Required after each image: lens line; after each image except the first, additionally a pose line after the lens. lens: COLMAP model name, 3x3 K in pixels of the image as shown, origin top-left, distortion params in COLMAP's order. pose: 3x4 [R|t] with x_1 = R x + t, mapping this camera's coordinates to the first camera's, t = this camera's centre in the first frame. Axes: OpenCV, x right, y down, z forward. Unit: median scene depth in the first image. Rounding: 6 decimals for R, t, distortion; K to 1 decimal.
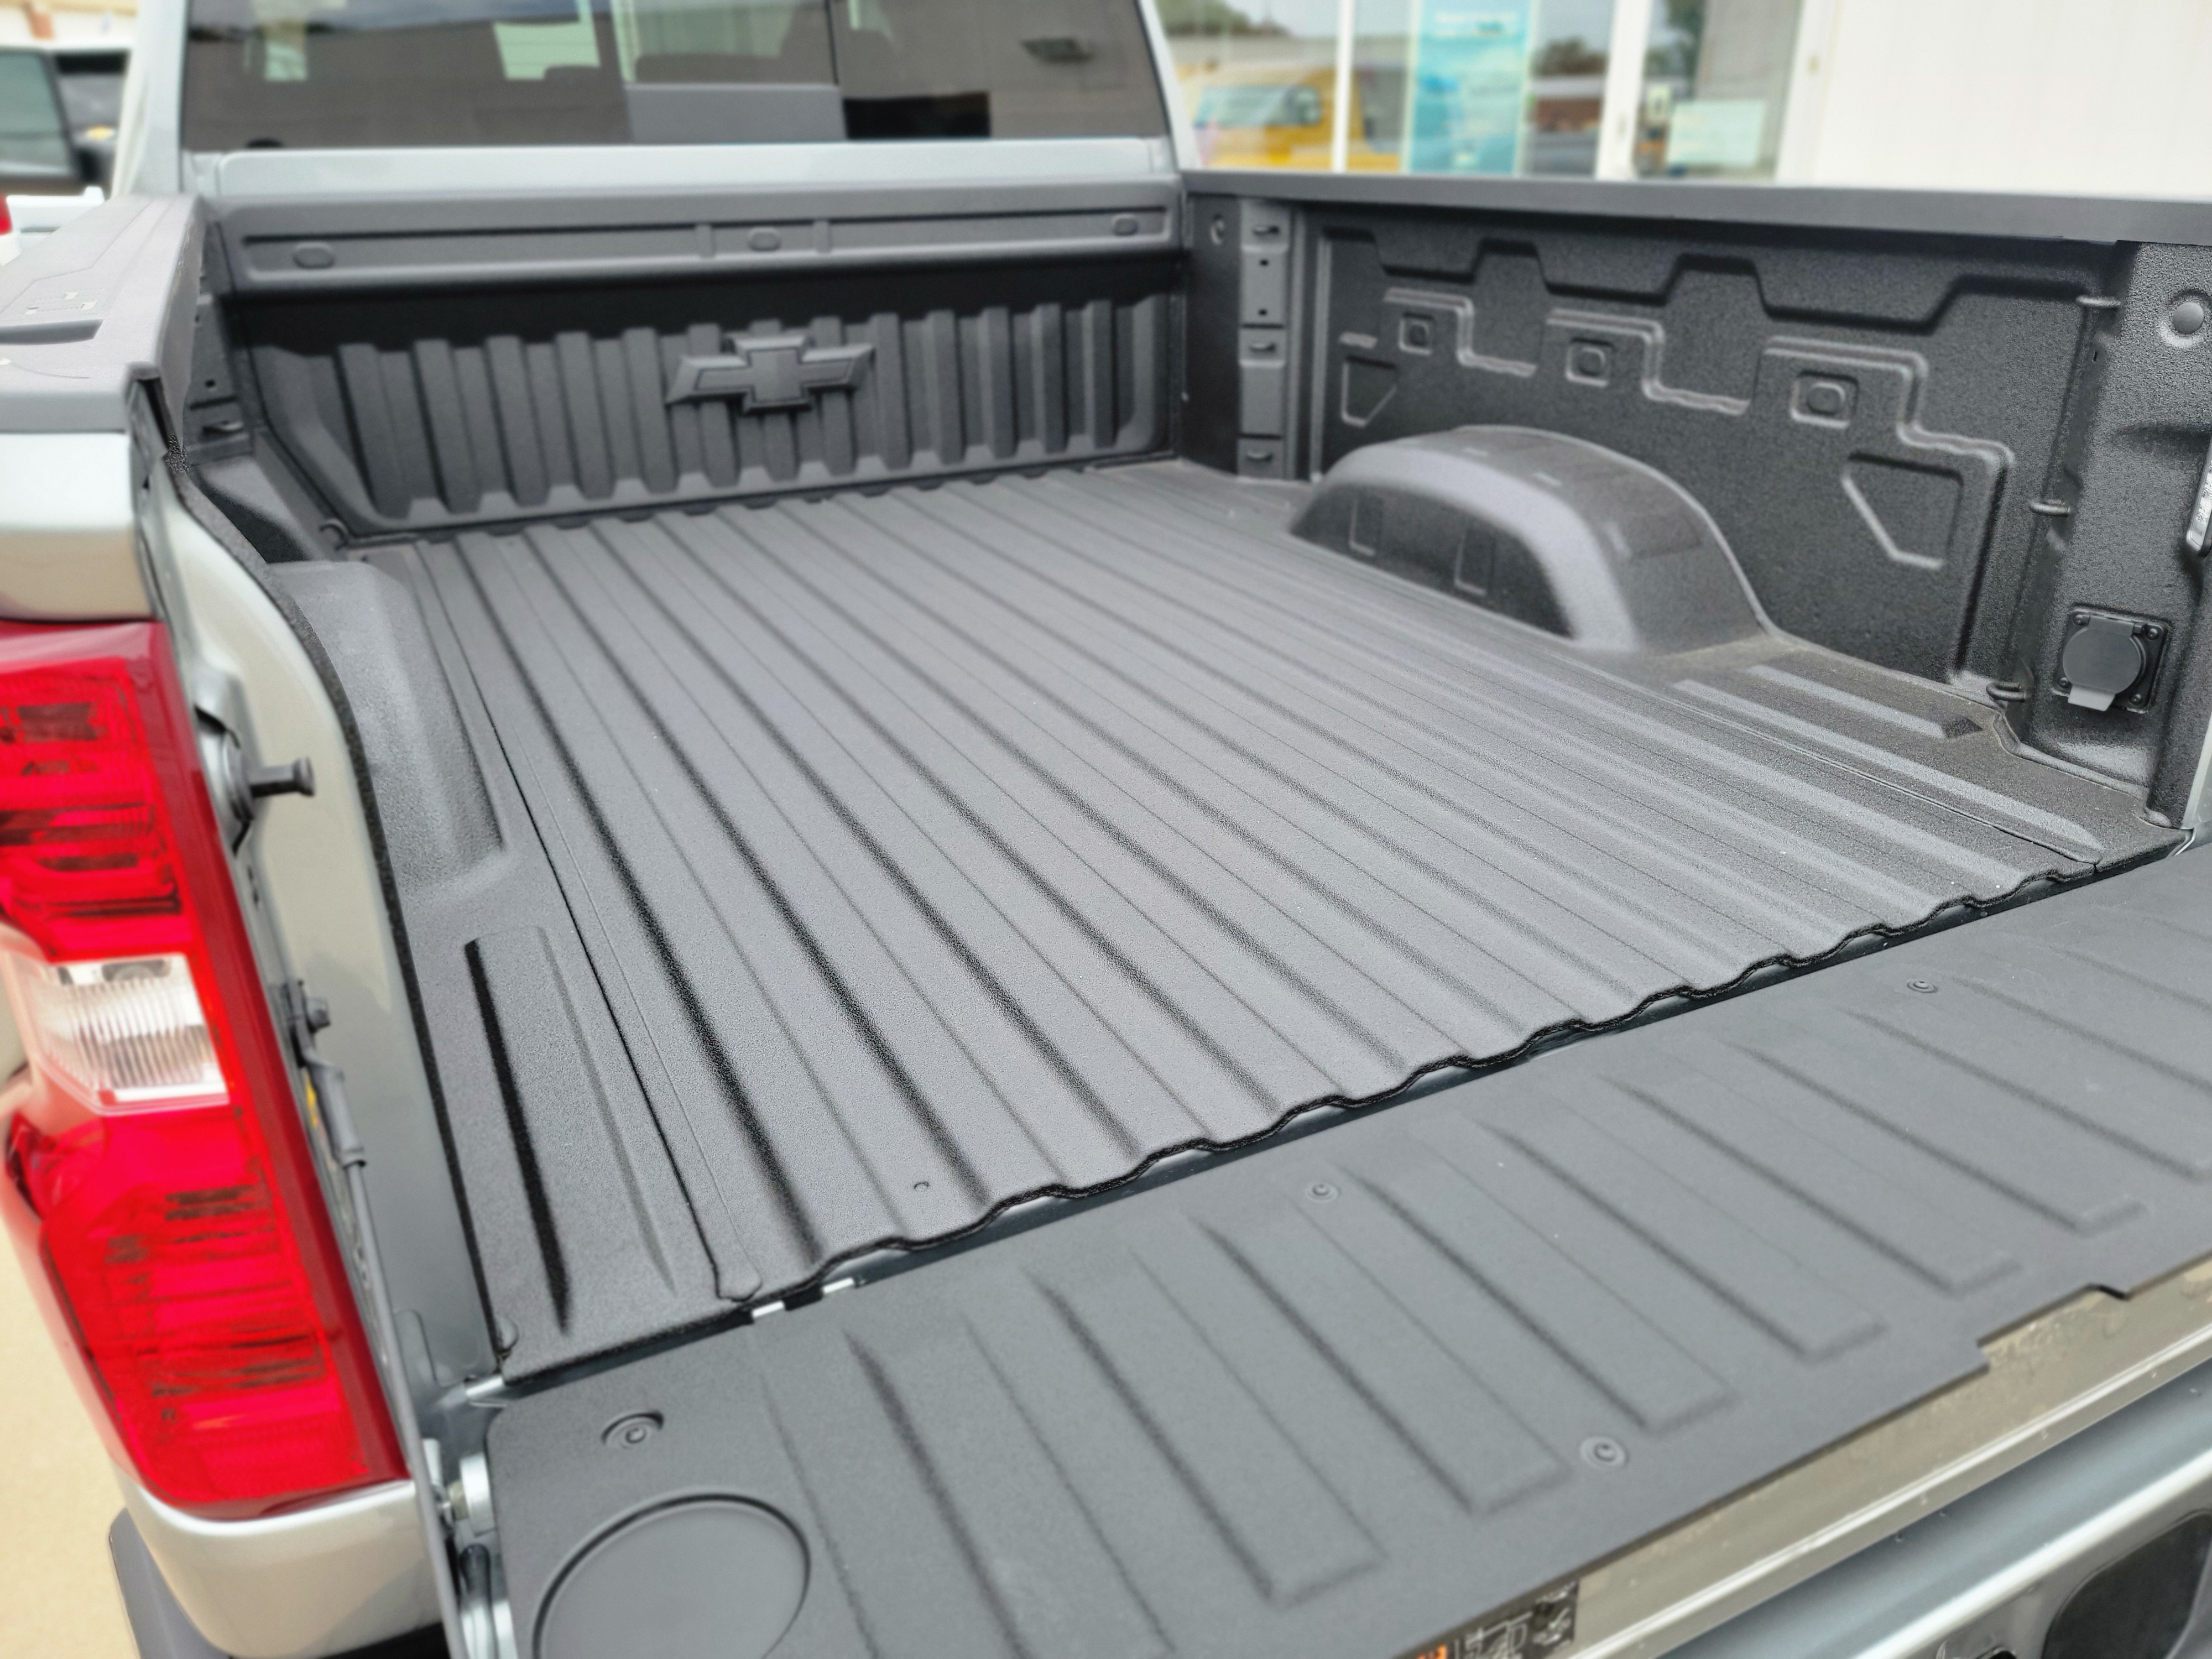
lens RADIAL K [[1535.0, 0, 1133.9], [0, 1535.0, 844.9], [0, 0, 1]] dist [0.077766, -0.065470]
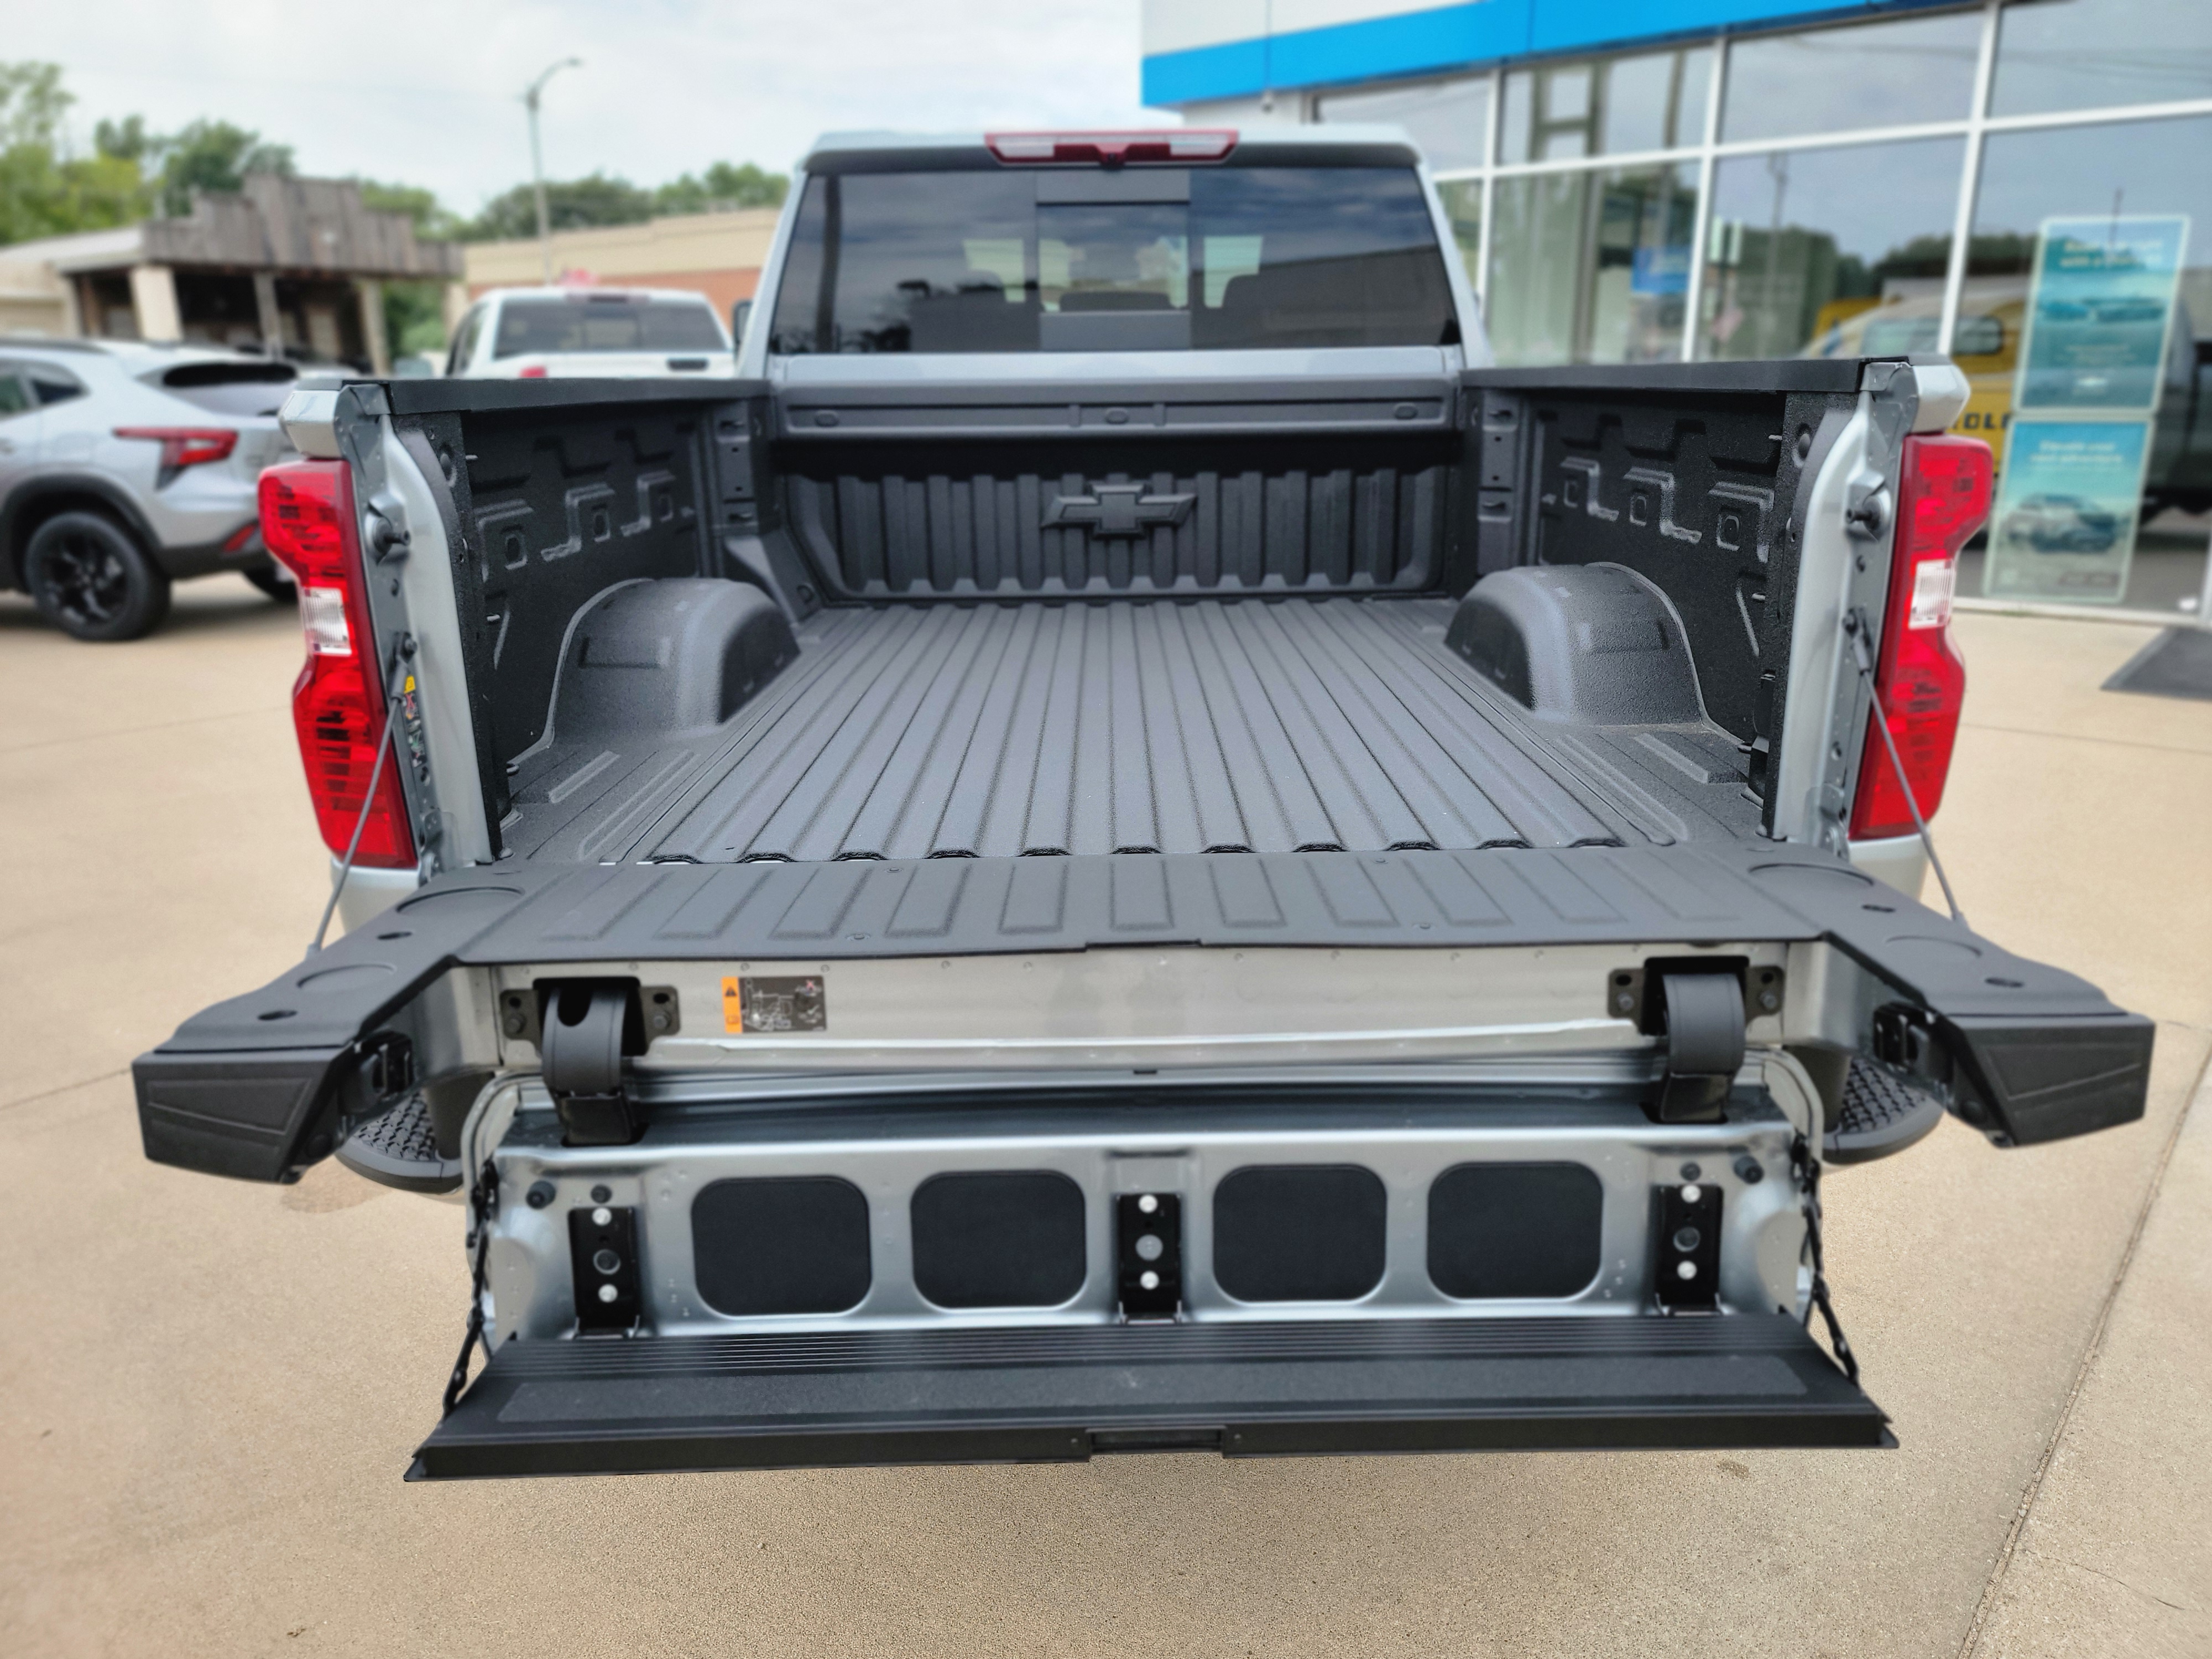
lens RADIAL K [[1535.0, 0, 1133.9], [0, 1535.0, 844.9], [0, 0, 1]] dist [0.077766, -0.065470]
pose [[0.896127, 0.129079, -0.424611, 0.395082], [-0.185673, 0.978054, -0.094534, 0.111307], [0.403090, 0.163554, 0.900427, -0.173563]]
